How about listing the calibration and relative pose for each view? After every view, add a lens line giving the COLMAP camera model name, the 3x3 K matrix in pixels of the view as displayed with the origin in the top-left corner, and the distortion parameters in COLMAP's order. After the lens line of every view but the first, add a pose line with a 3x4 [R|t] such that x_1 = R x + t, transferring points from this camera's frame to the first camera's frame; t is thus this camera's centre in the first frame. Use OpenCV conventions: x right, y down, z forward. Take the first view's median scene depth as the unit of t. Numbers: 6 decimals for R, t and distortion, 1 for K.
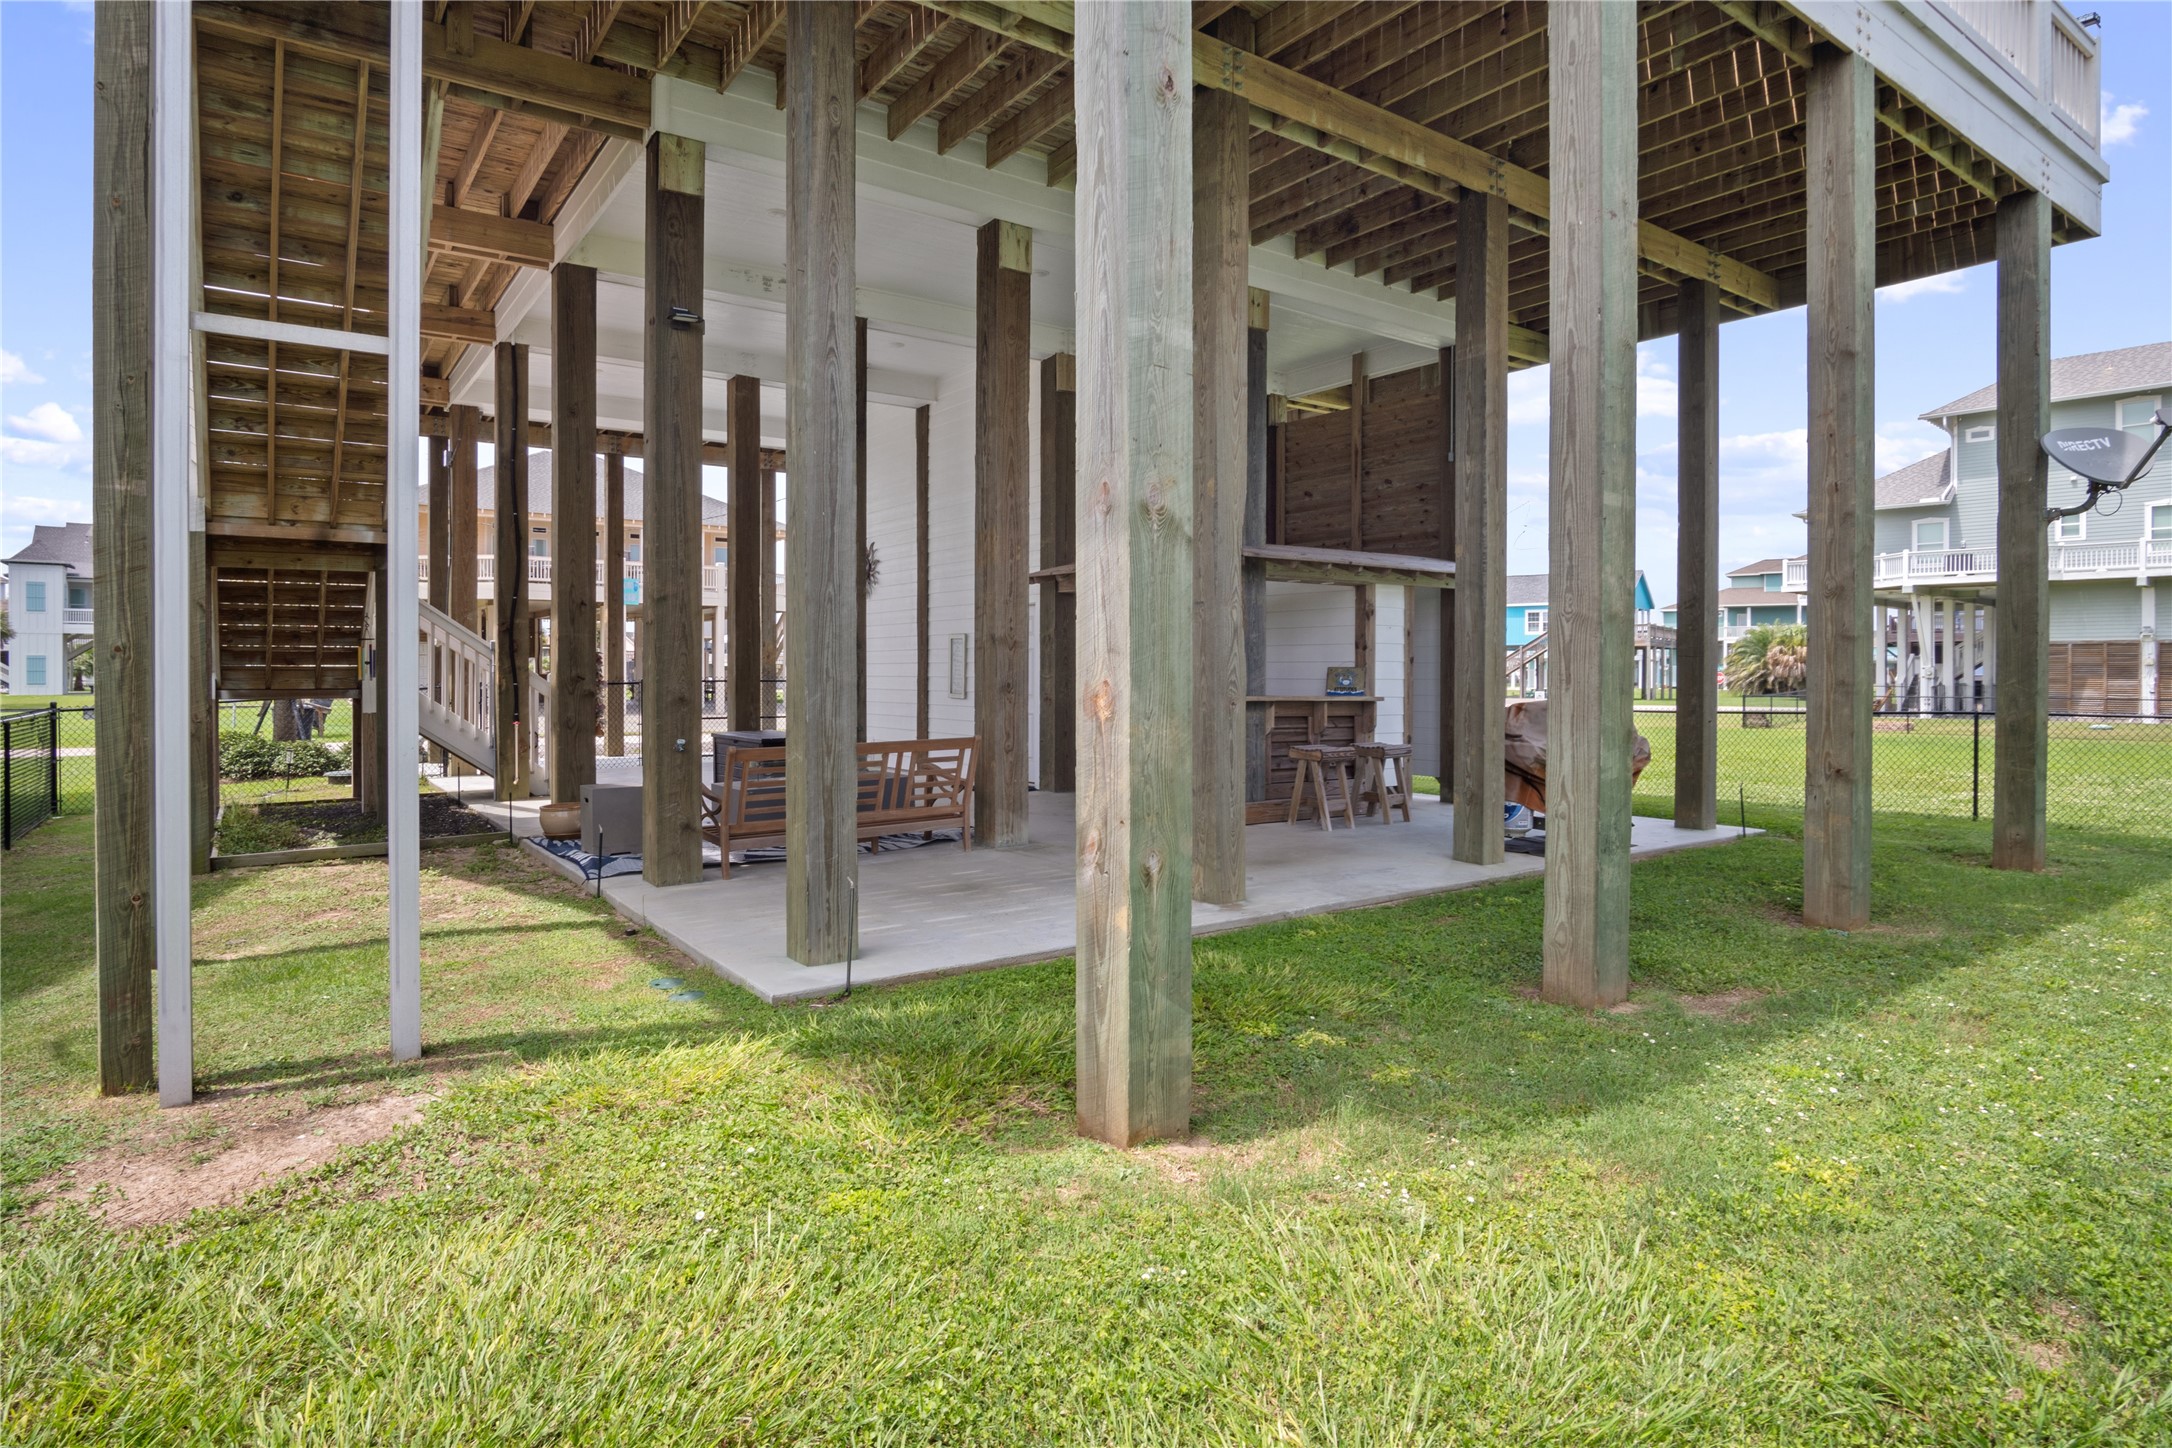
lens RADIAL K [[1198.1, 0, 1079.2], [0, 1198.1, 655.4], [0, 0, 1]] dist [-0.033440, 0.007629]
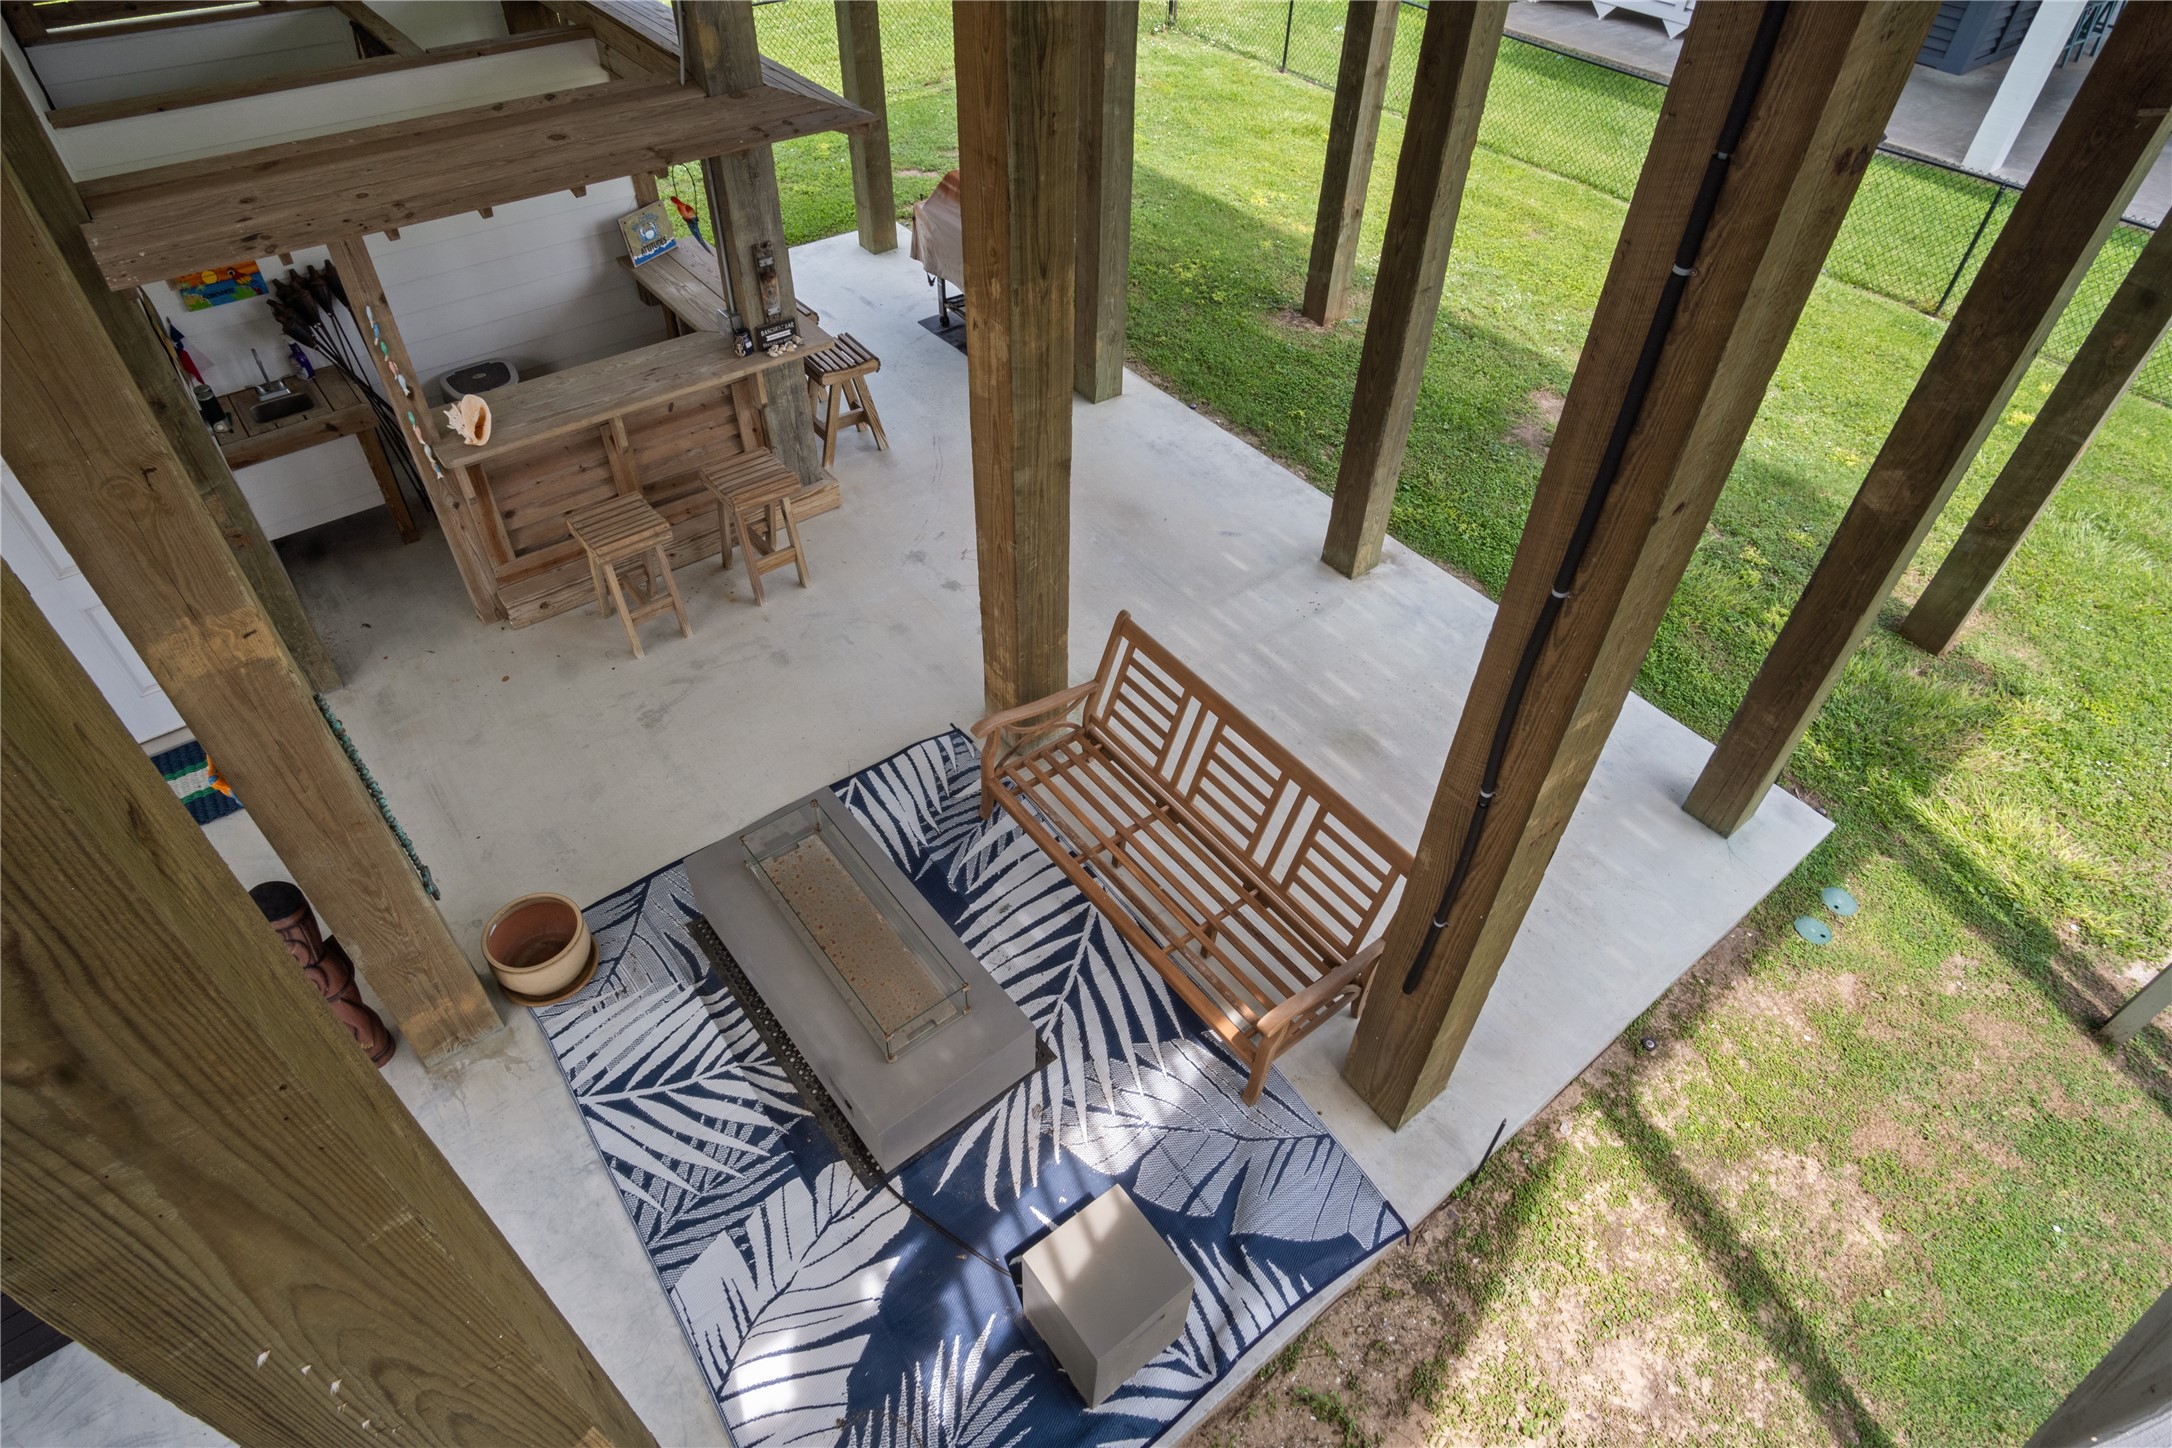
lens RADIAL K [[1198.1, 0, 1089.8], [0, 1198.1, 719.0], [0, 0, 1]] dist [-0.033440, 0.007629]
pose [[-0.049436, -0.698474, 0.713926, -0.584798], [-0.037943, 0.715598, 0.697481, -0.336038], [-0.998056, 0.007393, -0.061879, 1.097039]]
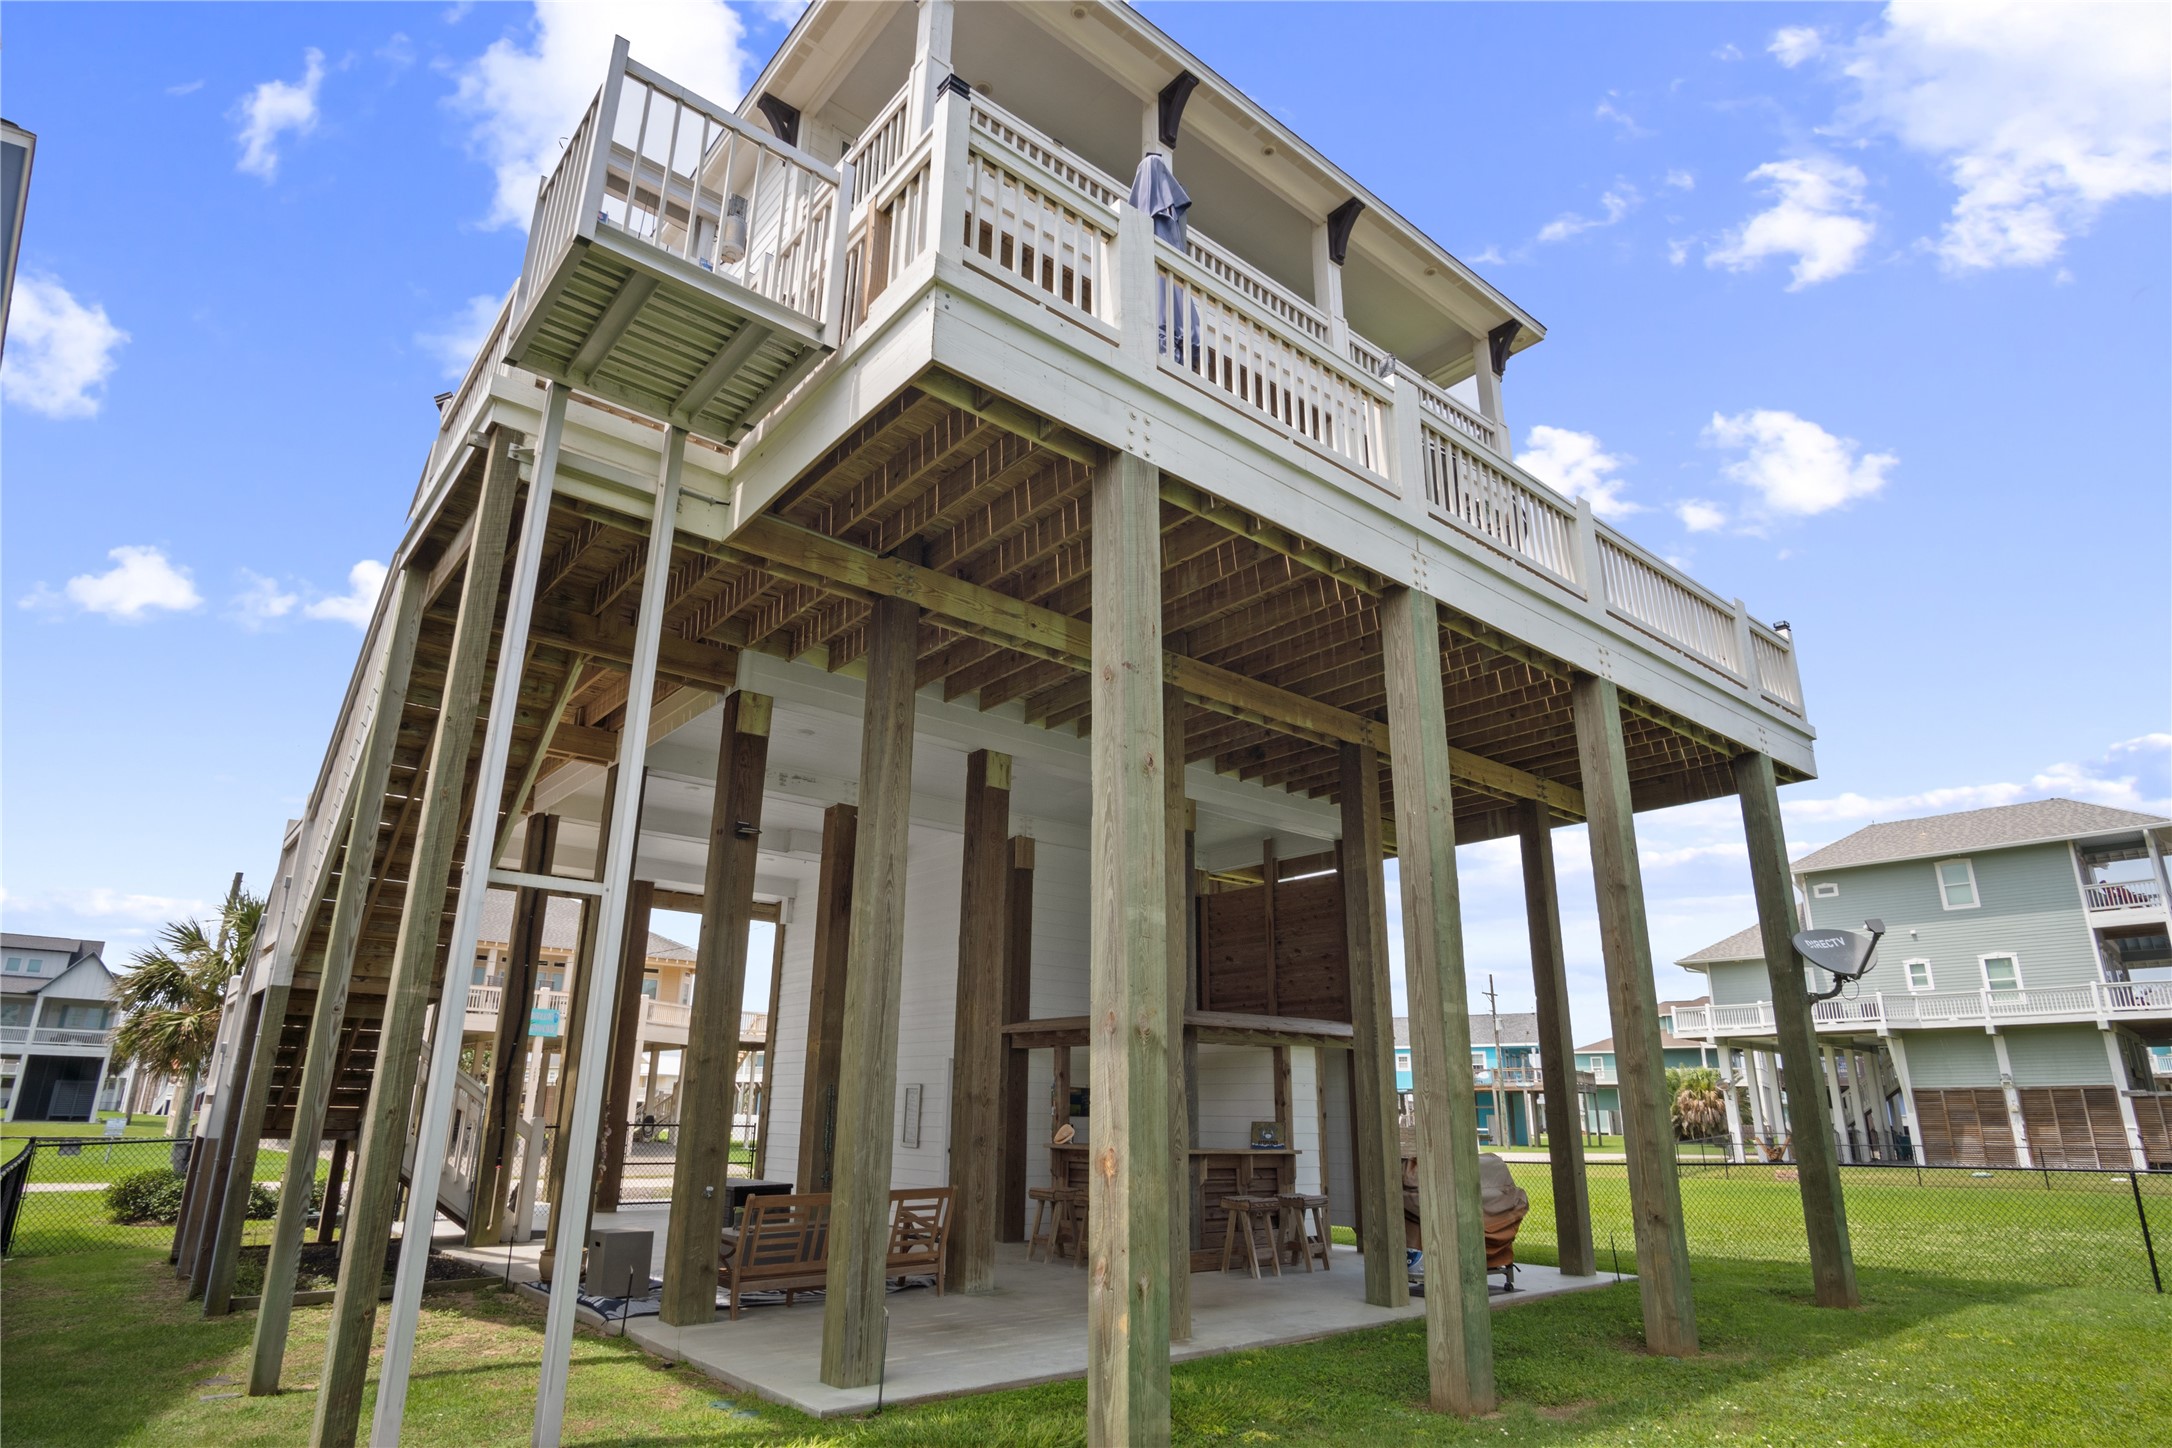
lens RADIAL K [[1198.1, 0, 1086.0], [0, 1198.1, 668.0], [0, 0, 1]] dist [-0.033440, 0.007629]
pose [[0.996898, 0.035700, 0.070145, -0.059820], [-0.010075, 0.941768, -0.336112, -0.019194], [-0.078059, 0.334363, 0.939206, -0.265082]]
